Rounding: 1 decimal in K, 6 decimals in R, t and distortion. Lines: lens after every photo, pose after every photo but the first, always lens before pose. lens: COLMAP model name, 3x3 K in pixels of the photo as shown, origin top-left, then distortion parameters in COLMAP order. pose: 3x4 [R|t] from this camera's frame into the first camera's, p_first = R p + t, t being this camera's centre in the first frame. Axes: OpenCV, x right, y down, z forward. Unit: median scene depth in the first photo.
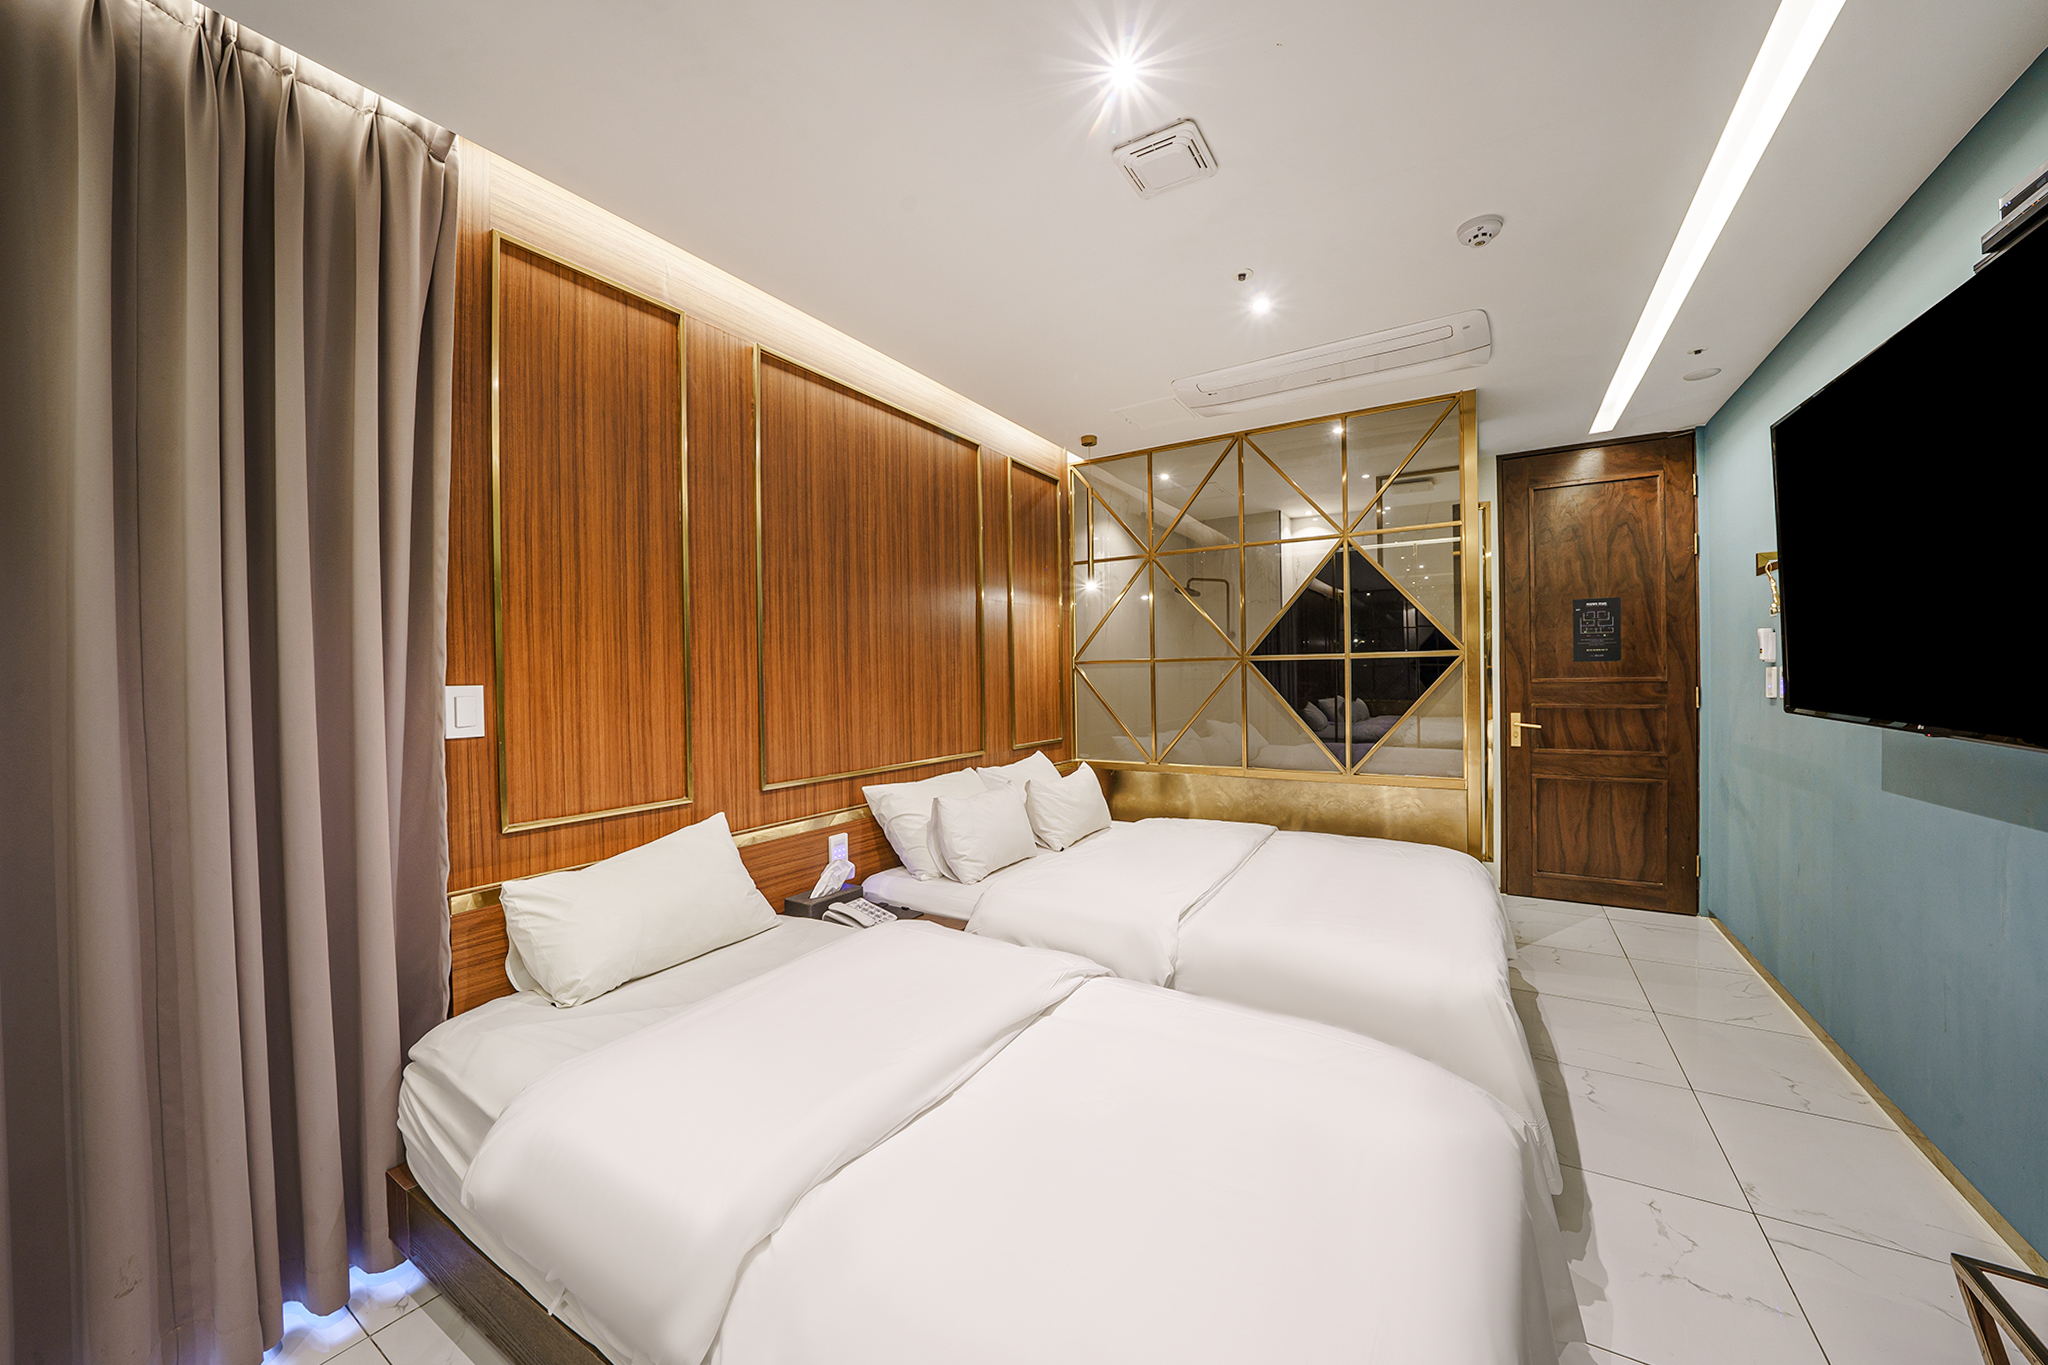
lens RADIAL K [[743.0, 0, 1024.1], [0, 743.0, 689.6], [0, 0, 1]] dist [-0.029701, 0.000045]
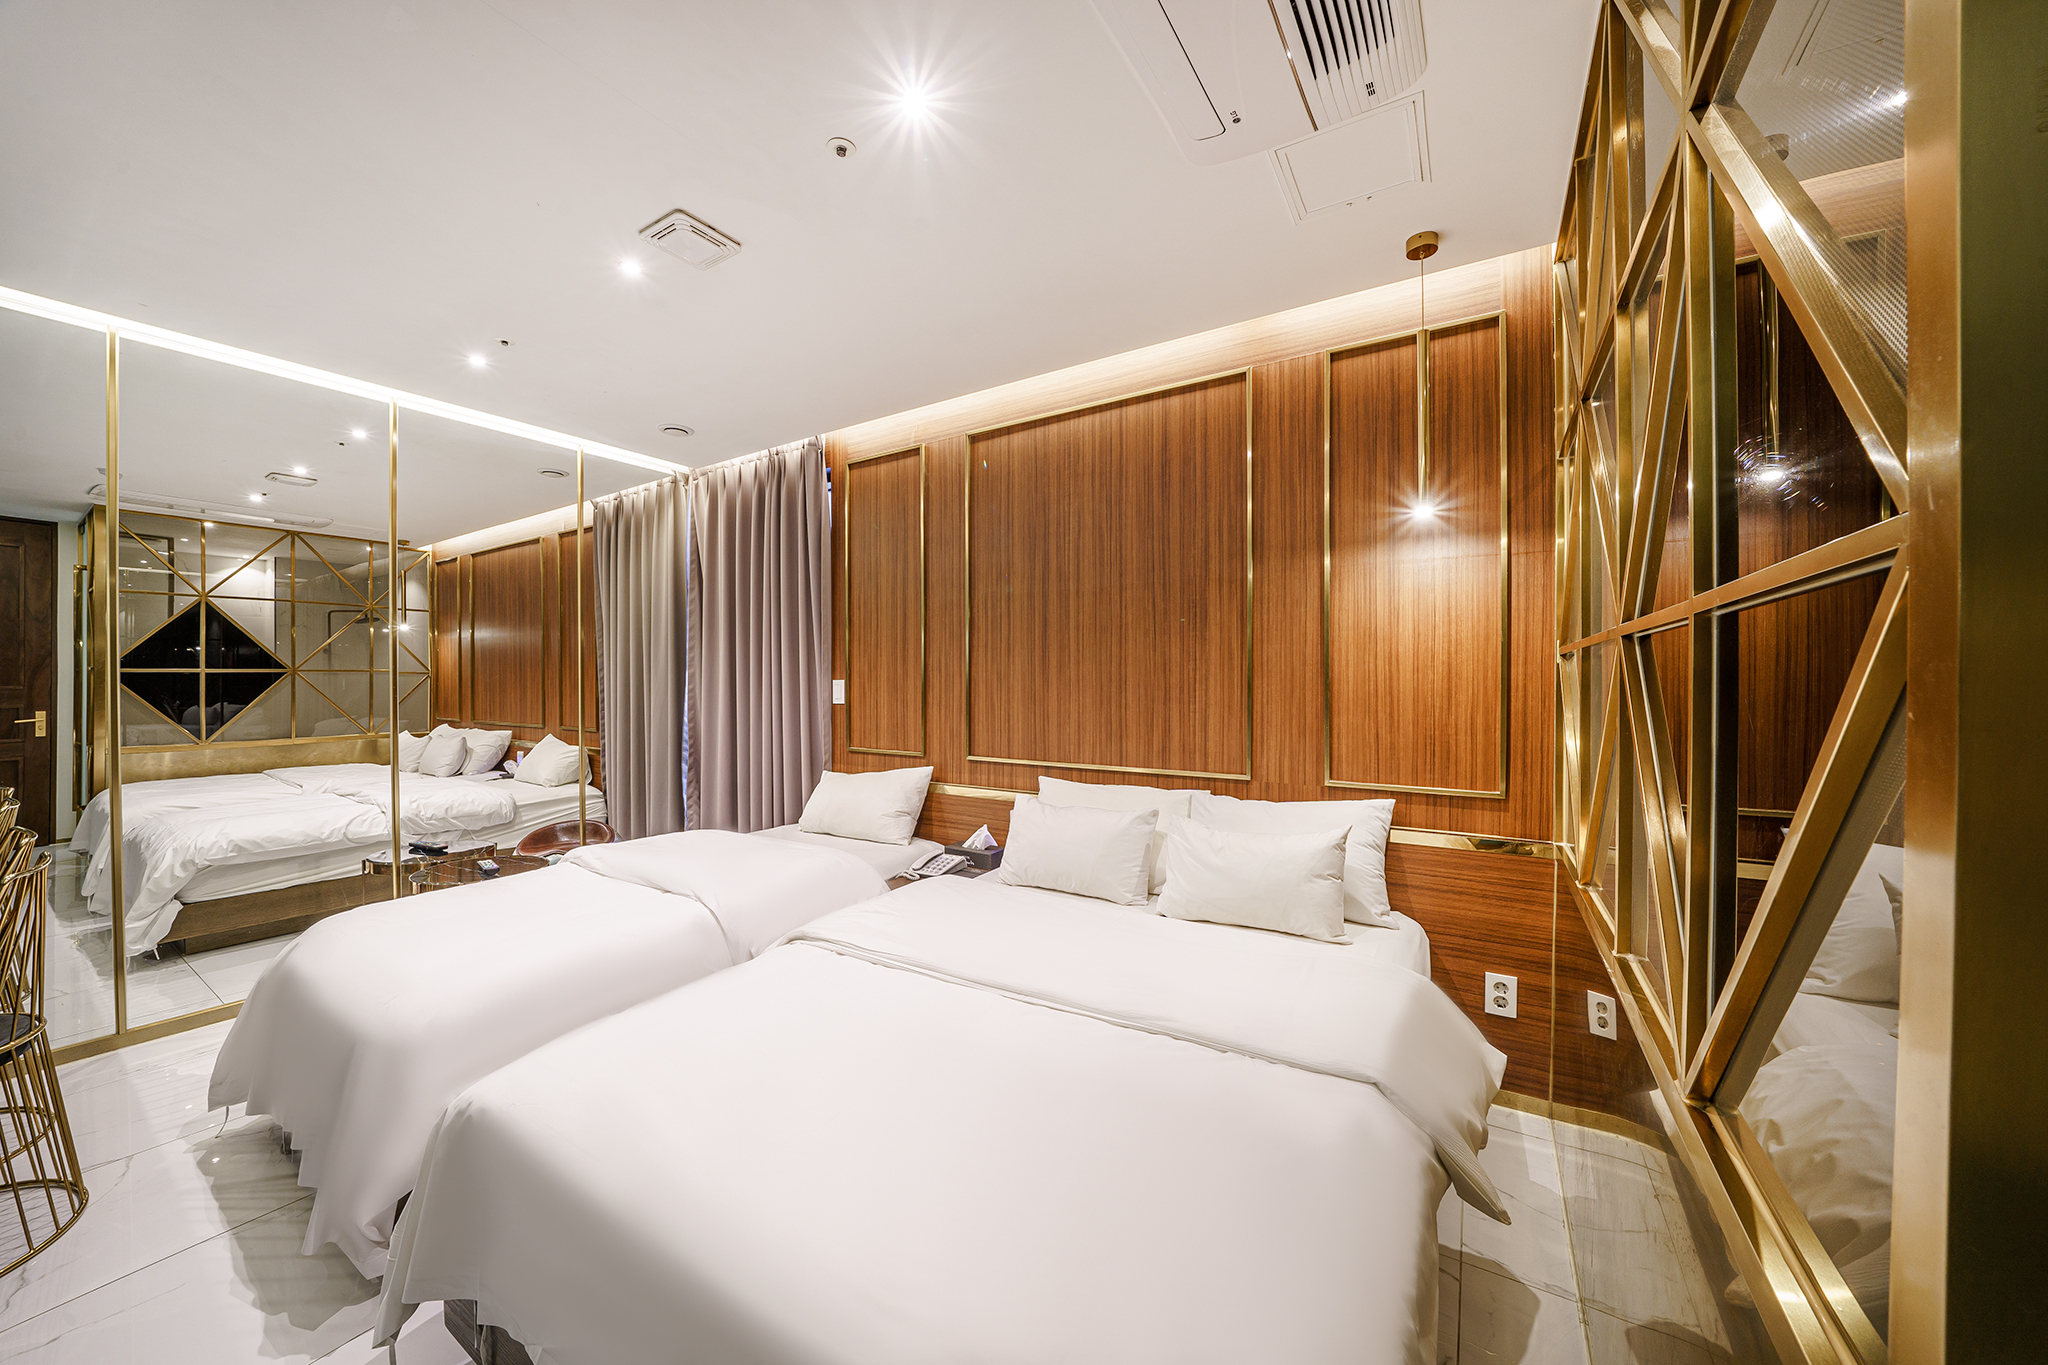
lens RADIAL K [[718.4, 0, 1024.0], [0, 718.4, 672.0], [0, 0, 1]] dist [-0.000373, -0.000002]
pose [[-0.019912, 0.012051, -0.999729, 0.739773], [-0.008994, 0.999885, 0.012232, -0.032319], [0.999761, 0.009235, -0.019801, 0.860834]]
